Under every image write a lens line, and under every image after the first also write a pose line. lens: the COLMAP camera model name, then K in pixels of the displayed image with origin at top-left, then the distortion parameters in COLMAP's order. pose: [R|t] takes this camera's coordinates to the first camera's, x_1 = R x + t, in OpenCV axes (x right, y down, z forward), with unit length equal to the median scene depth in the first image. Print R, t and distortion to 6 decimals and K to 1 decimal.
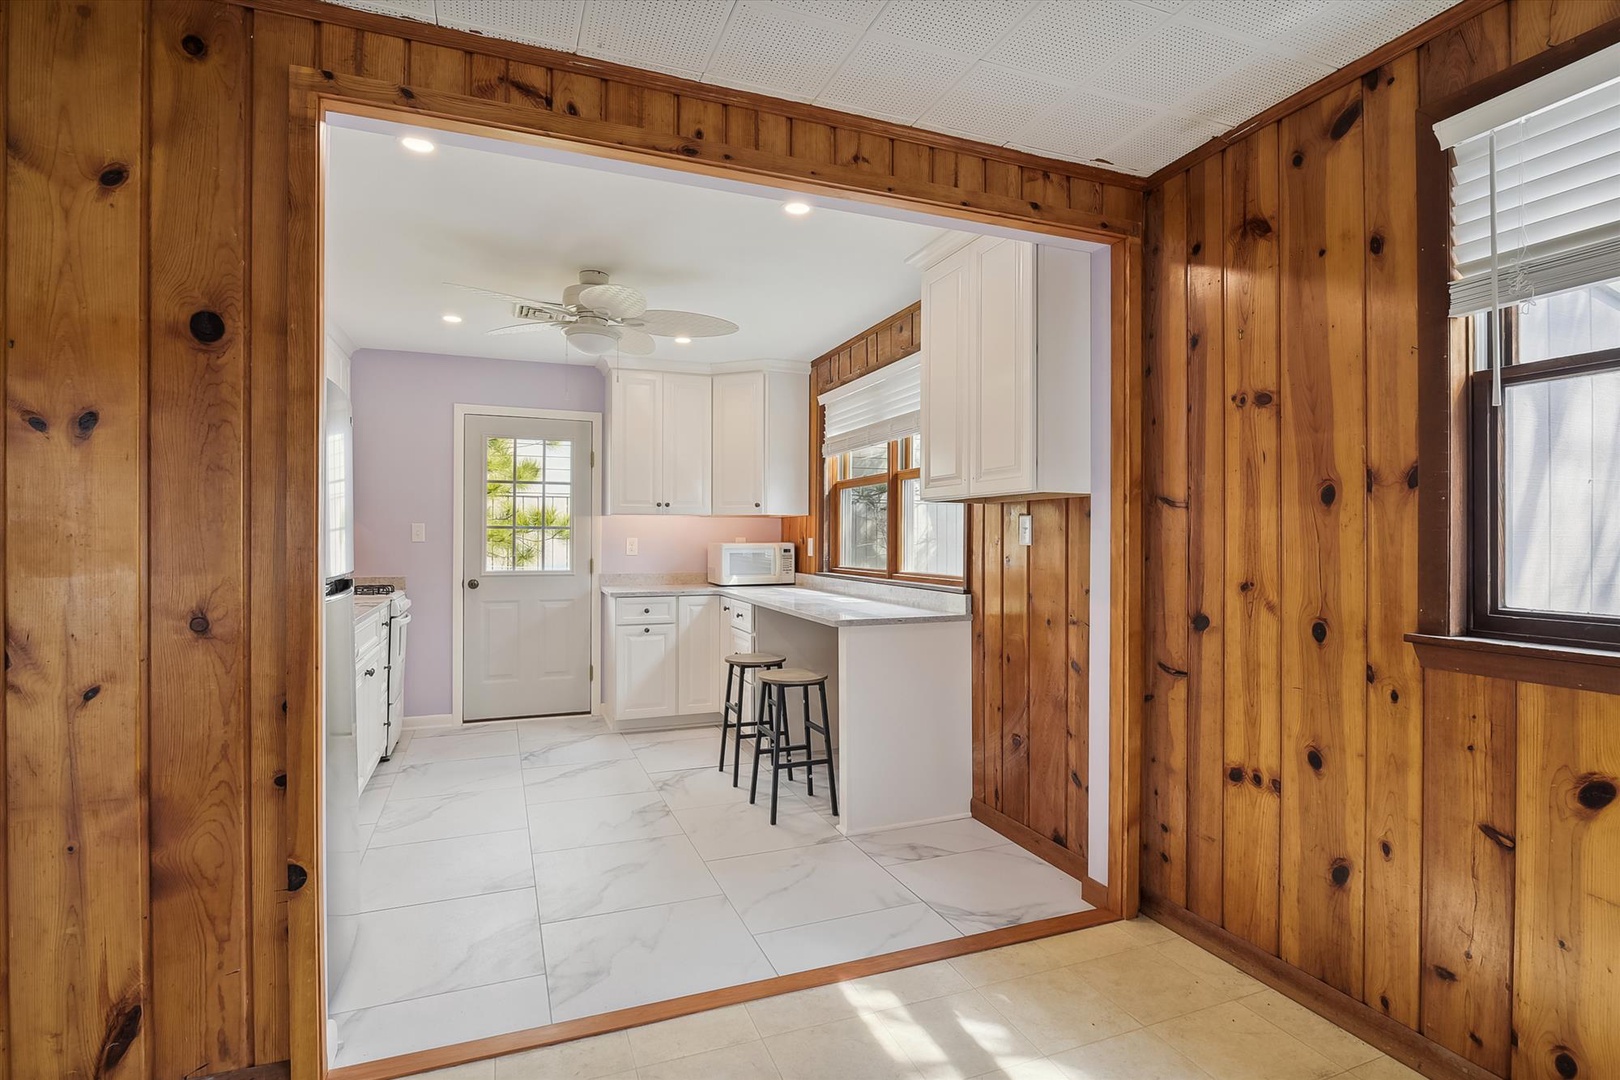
lens RADIAL K [[810.9, 0, 810.0], [0, 810.9, 540.0], [0, 0, 1]] dist [0.005127, -0.000073]
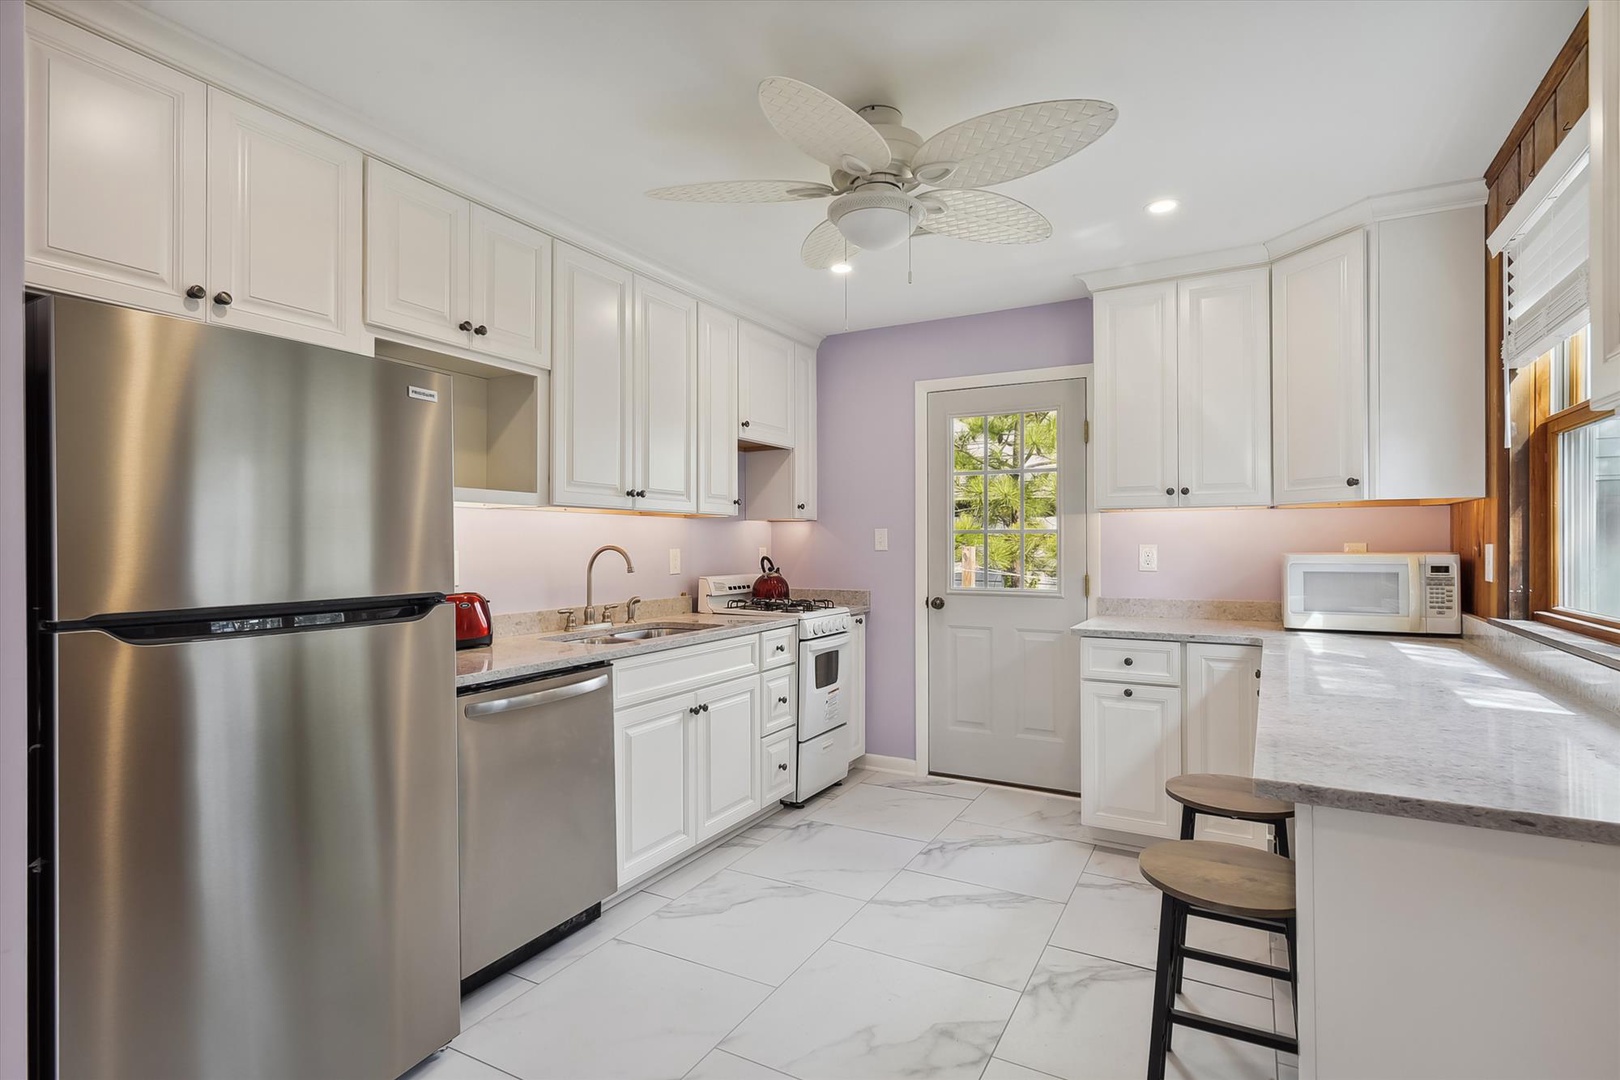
lens RADIAL K [[797.0, 0, 810.0], [0, 797.0, 540.0], [0, 0, 1]] dist [0.001053, 0.000068]
pose [[0.632317, -0.008059, -0.774668, 0.116844], [0.003773, 0.999966, -0.007322, -0.002991], [0.774701, 0.001707, 0.632326, 0.407433]]
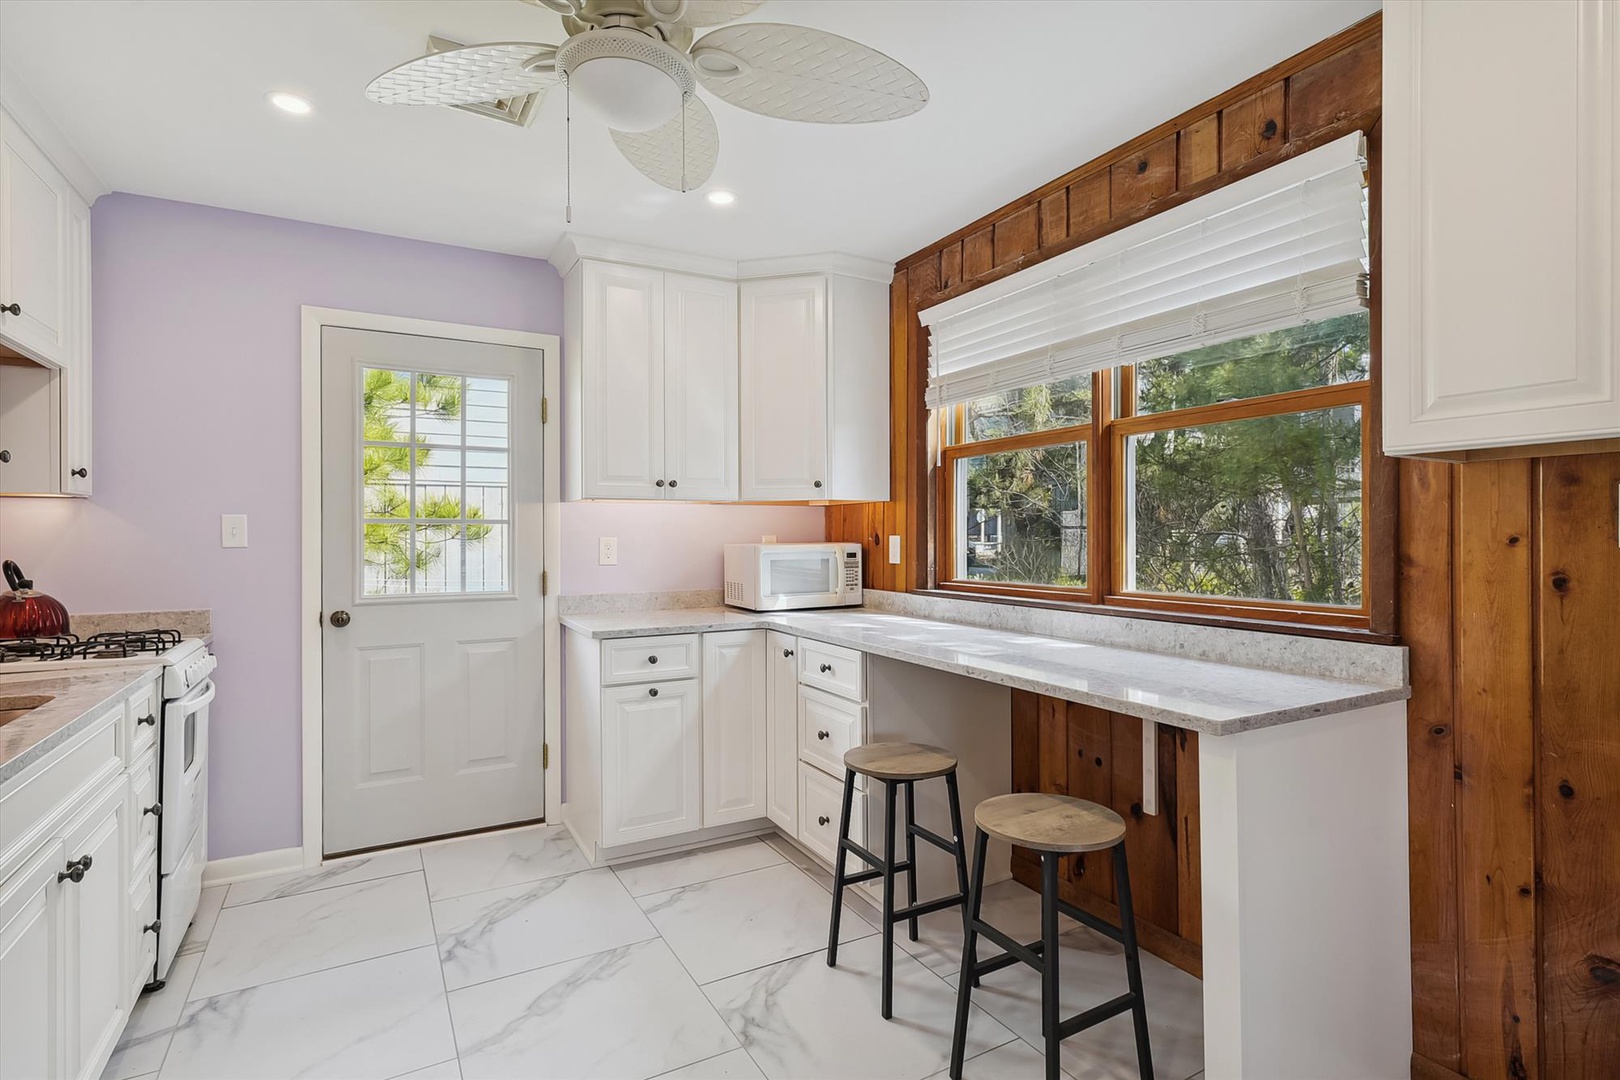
lens RADIAL K [[797.0, 0, 810.0], [0, 797.0, 540.0], [0, 0, 1]] dist [0.001053, 0.000068]
pose [[0.990192, -0.008092, 0.139481, -0.162648], [0.007604, 0.999963, 0.004035, -0.002155], [-0.139508, -0.002935, 0.990217, 0.392054]]
